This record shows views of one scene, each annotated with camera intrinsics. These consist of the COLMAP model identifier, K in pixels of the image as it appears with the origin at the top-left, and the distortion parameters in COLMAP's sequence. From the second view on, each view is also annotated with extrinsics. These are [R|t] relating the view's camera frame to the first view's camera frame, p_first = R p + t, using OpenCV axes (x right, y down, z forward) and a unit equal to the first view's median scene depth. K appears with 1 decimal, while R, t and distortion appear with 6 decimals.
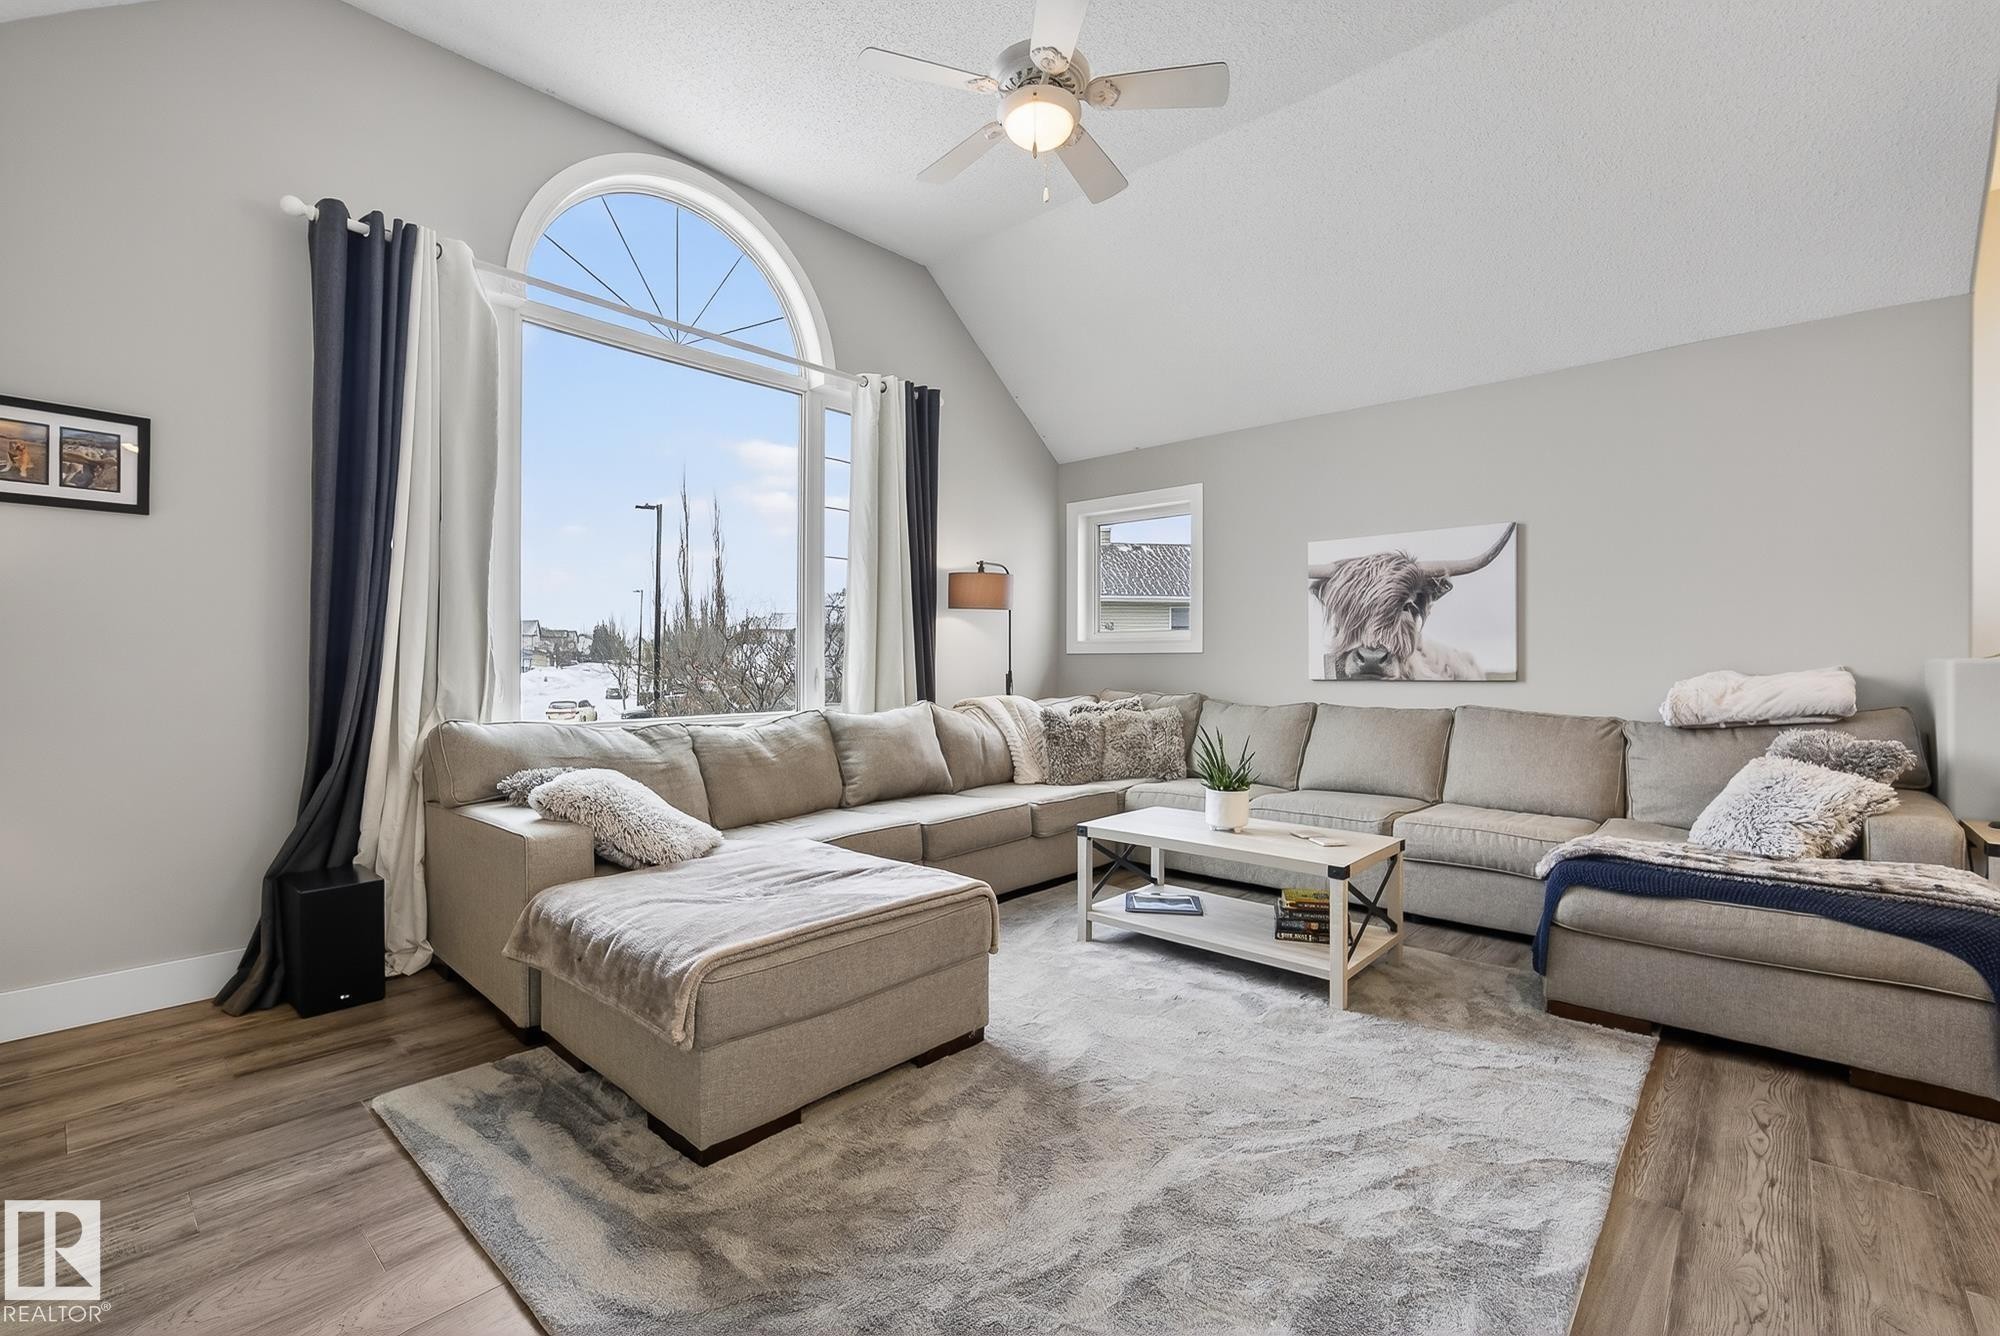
lens RADIAL K [[868.5, 0, 994.2], [0, 868.5, 661.1], [0, 0, 1]] dist [-0.014581, 0.003193]
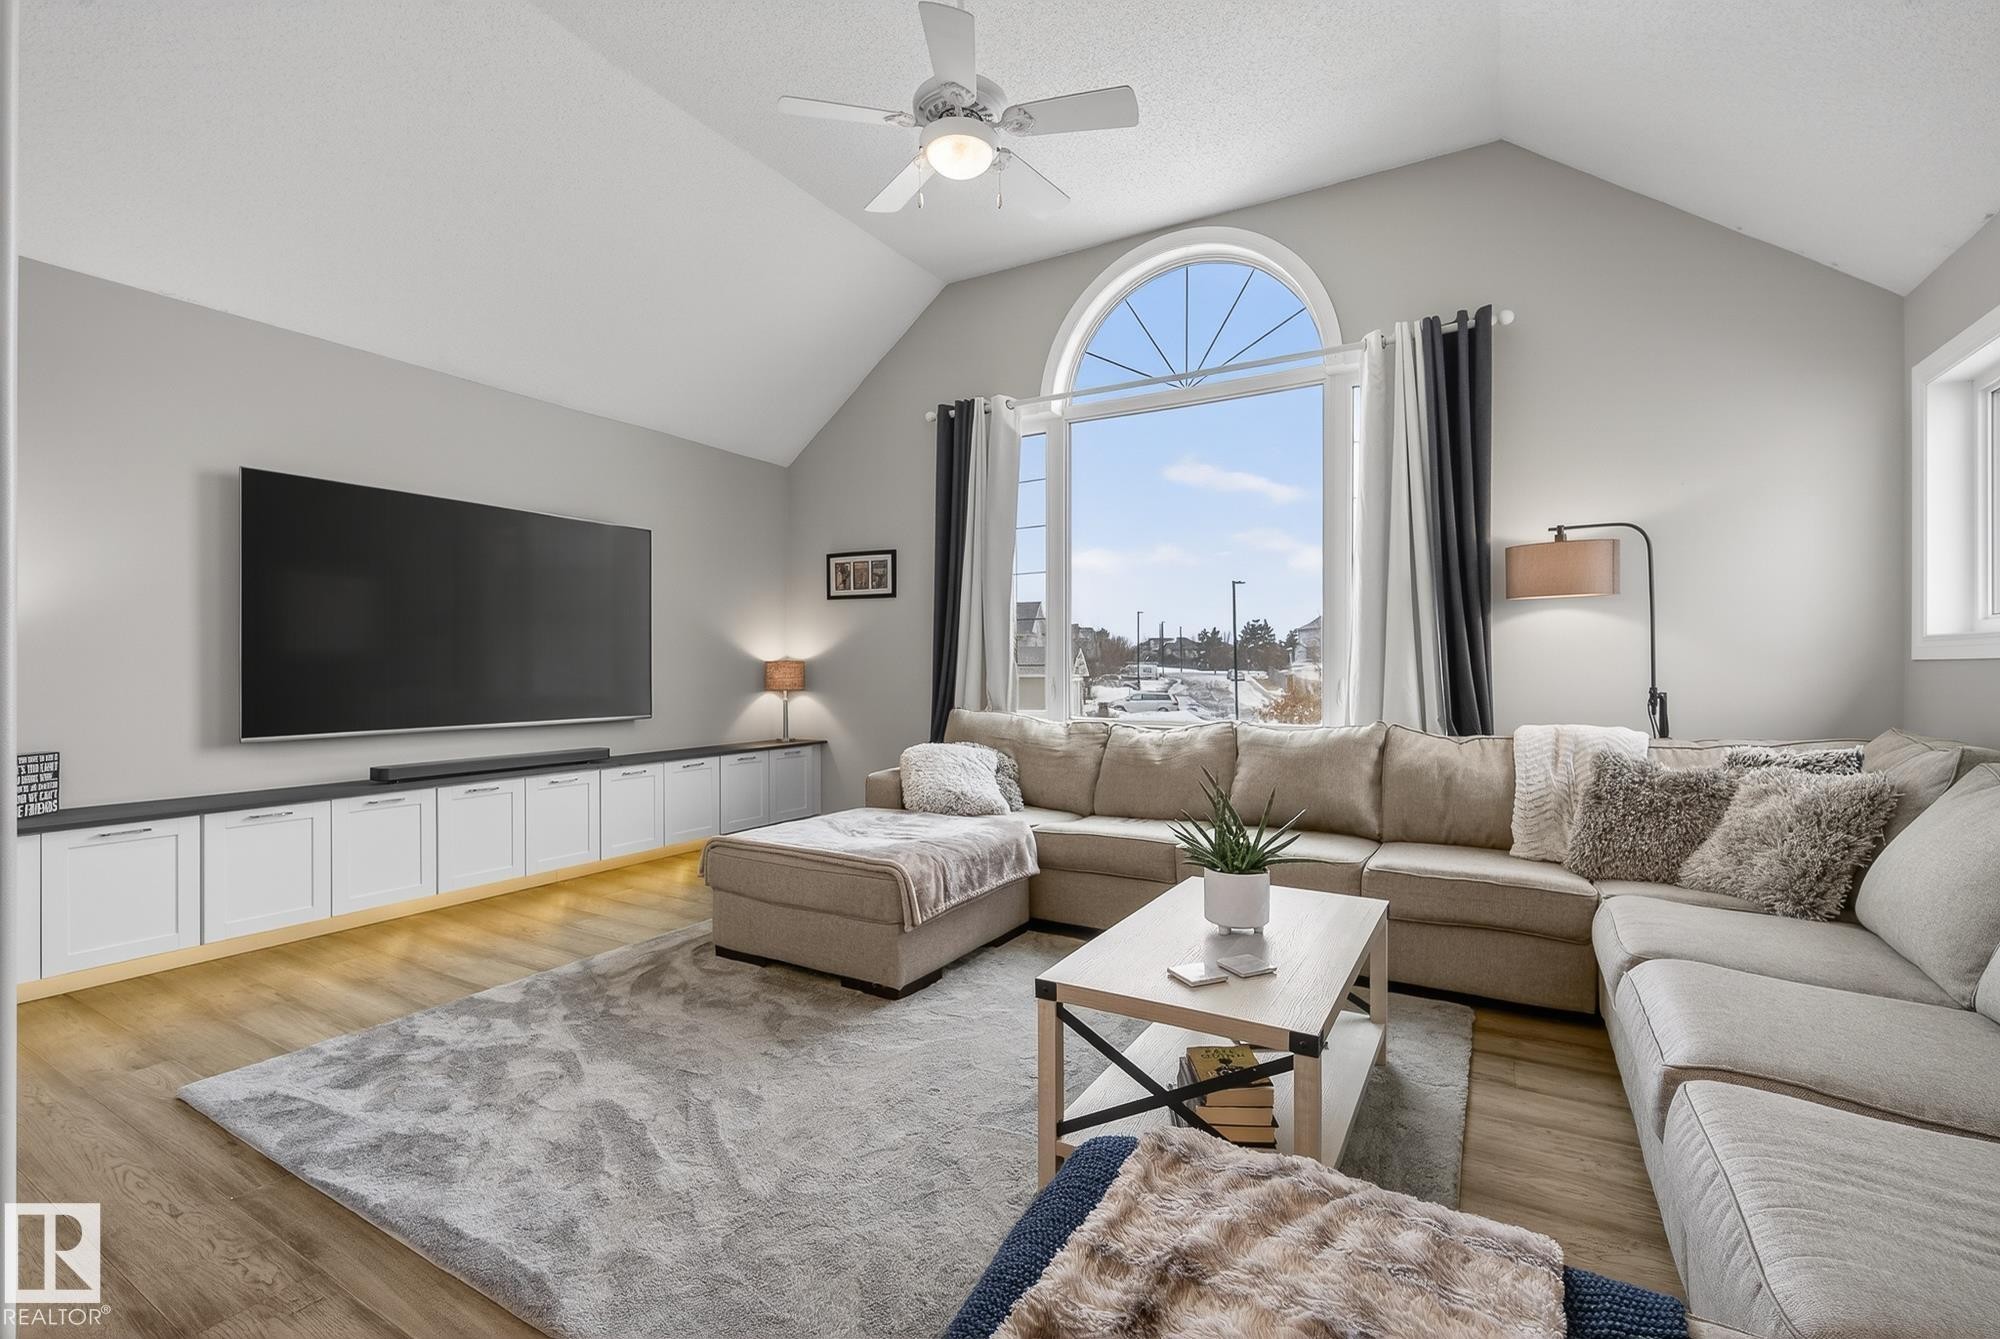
lens RADIAL K [[868.5, 0, 998.9], [0, 868.5, 663.5], [0, 0, 1]] dist [-0.014581, 0.003193]
pose [[0.207240, -0.005128, -0.978277, 0.904816], [-0.002403, 0.999981, -0.005751, -0.003947], [0.978287, 0.003542, 0.207224, 0.704887]]
